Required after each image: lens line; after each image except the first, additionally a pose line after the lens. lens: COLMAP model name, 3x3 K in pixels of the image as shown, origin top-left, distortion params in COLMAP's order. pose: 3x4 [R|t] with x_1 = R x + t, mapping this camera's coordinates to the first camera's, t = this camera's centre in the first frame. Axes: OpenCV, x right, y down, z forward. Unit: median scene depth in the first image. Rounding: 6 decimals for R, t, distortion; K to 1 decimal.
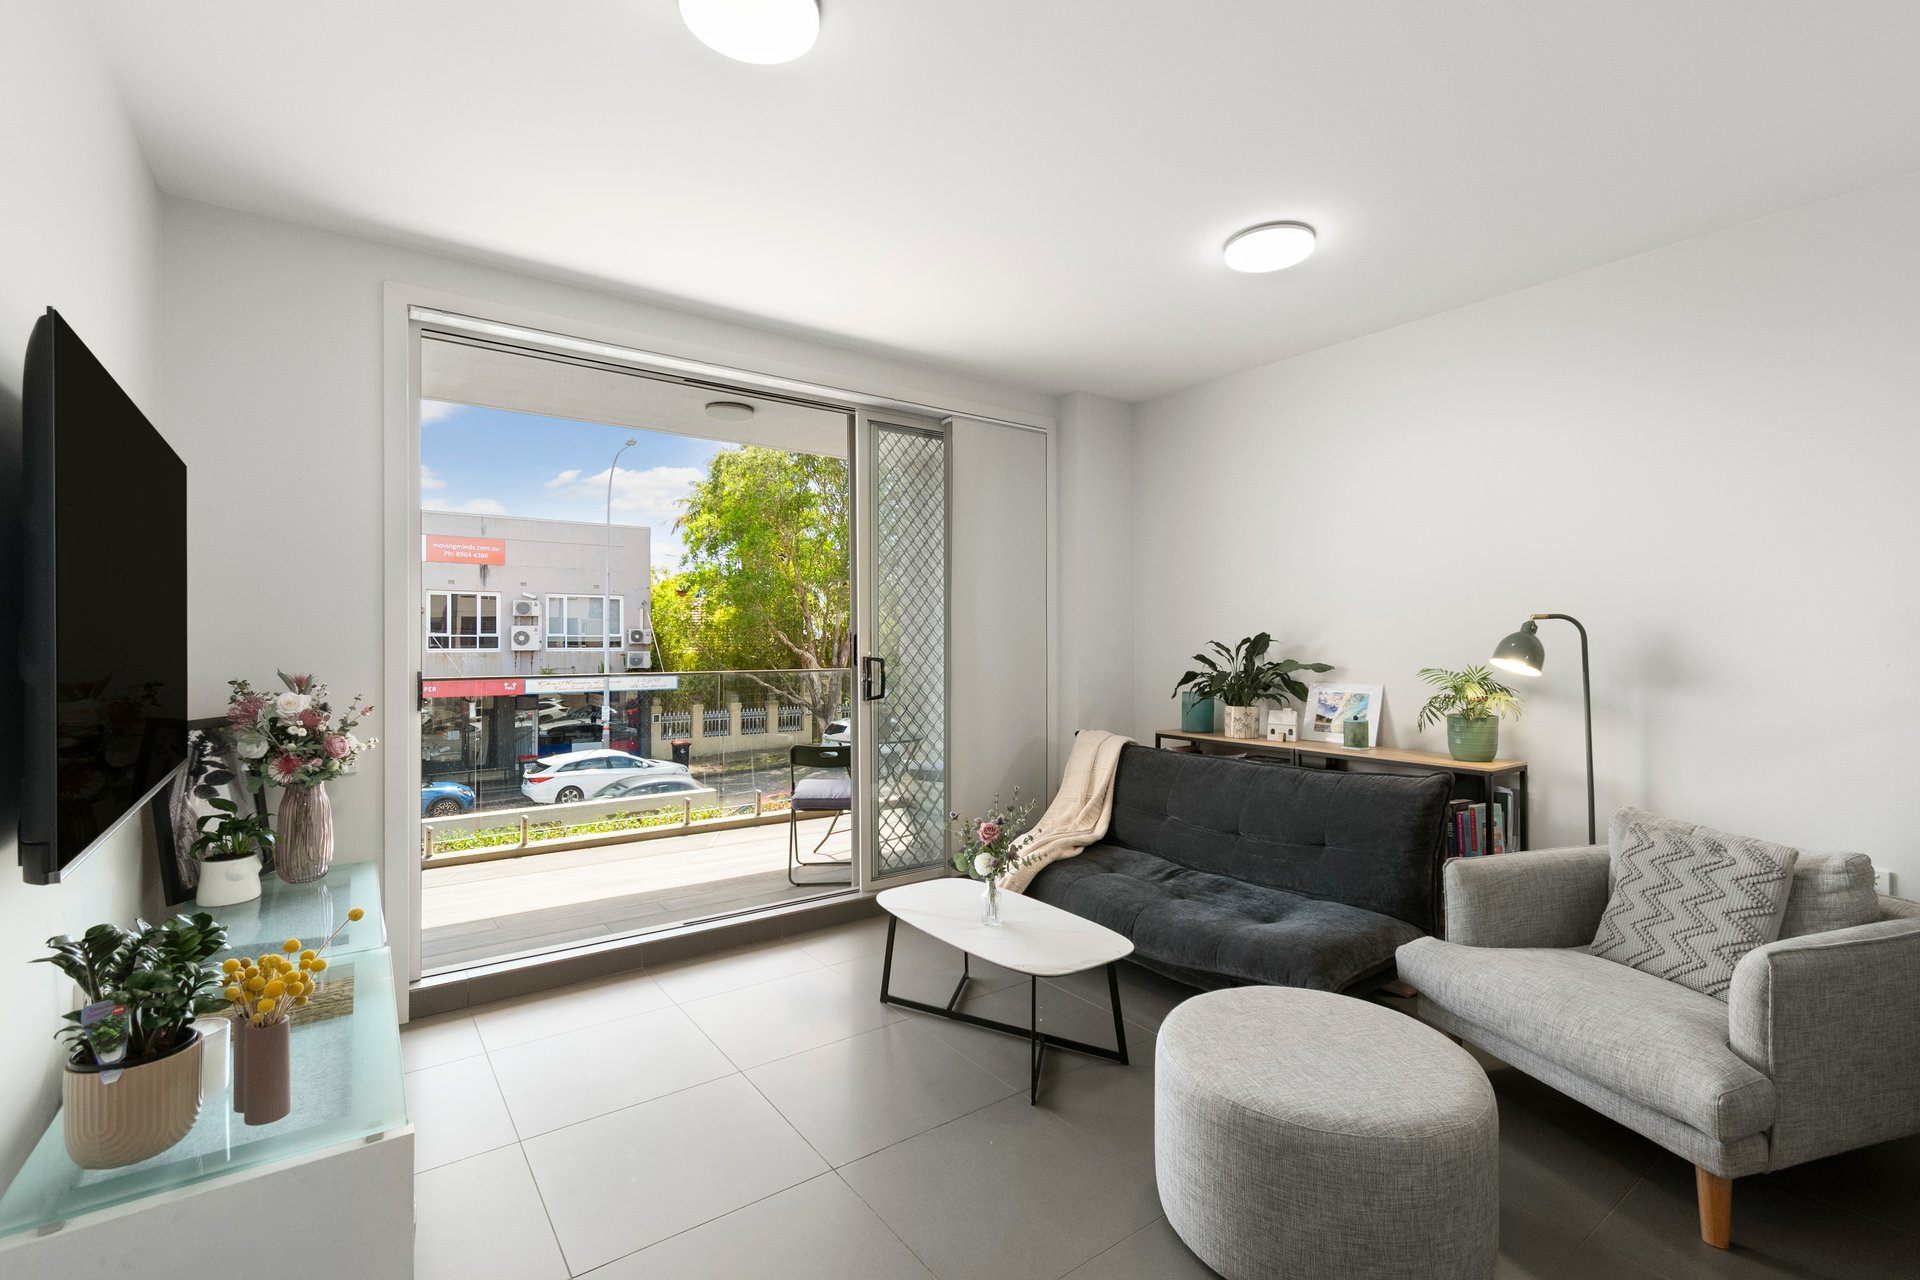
lens RADIAL K [[837.1, 0, 961.5], [0, 837.1, 639.6], [0, 0, 1]] dist [0.004369, 0.000246]
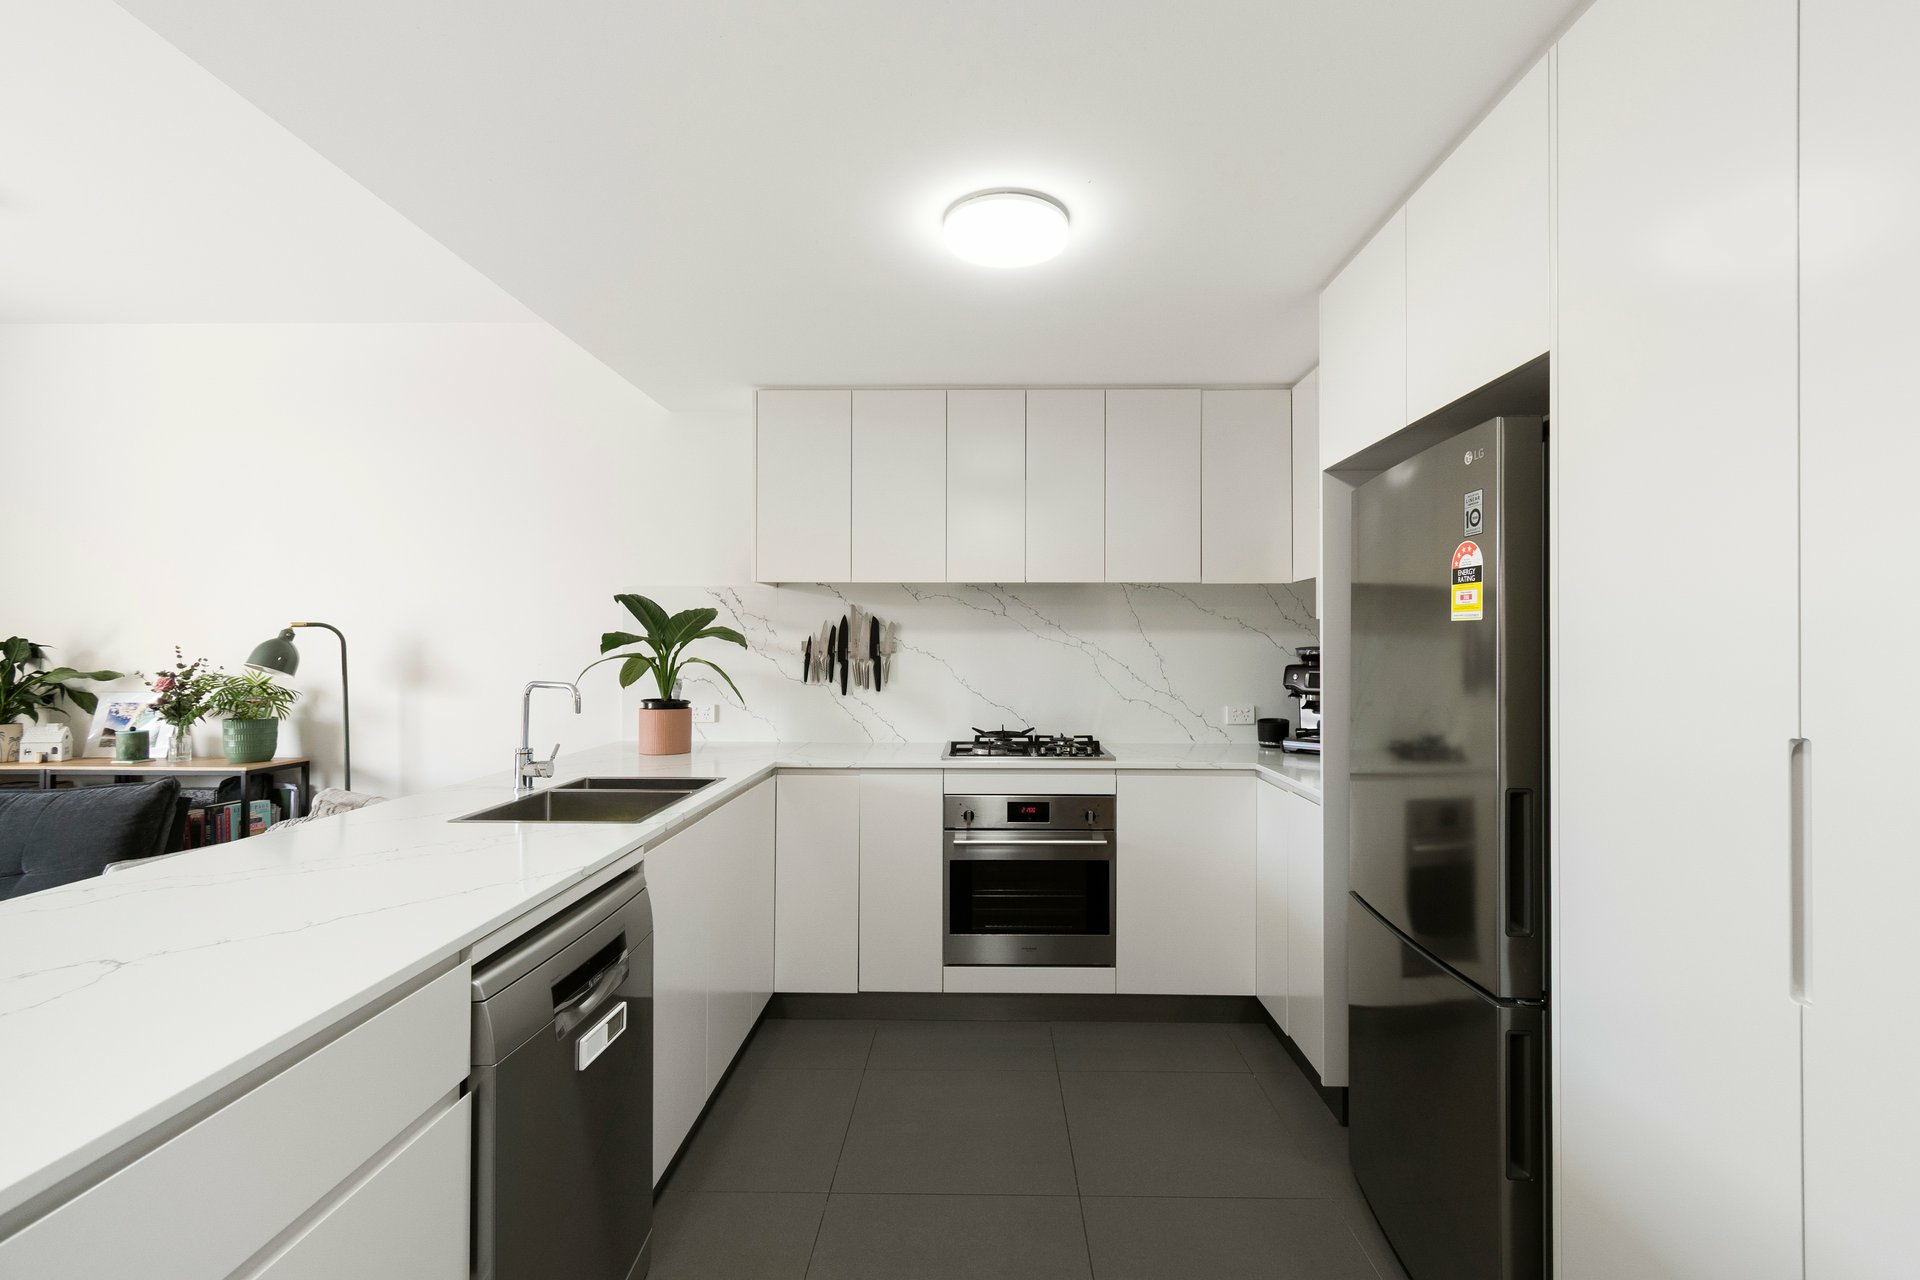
lens RADIAL K [[837.1, 0, 962.5], [0, 837.1, 640.6], [0, 0, 1]] dist [0.004369, 0.000246]
pose [[0.603007, 0.011461, 0.797654, 0.262521], [-0.006393, 0.999934, -0.009535, -0.001507], [-0.797710, 0.000650, 0.603040, -0.280543]]
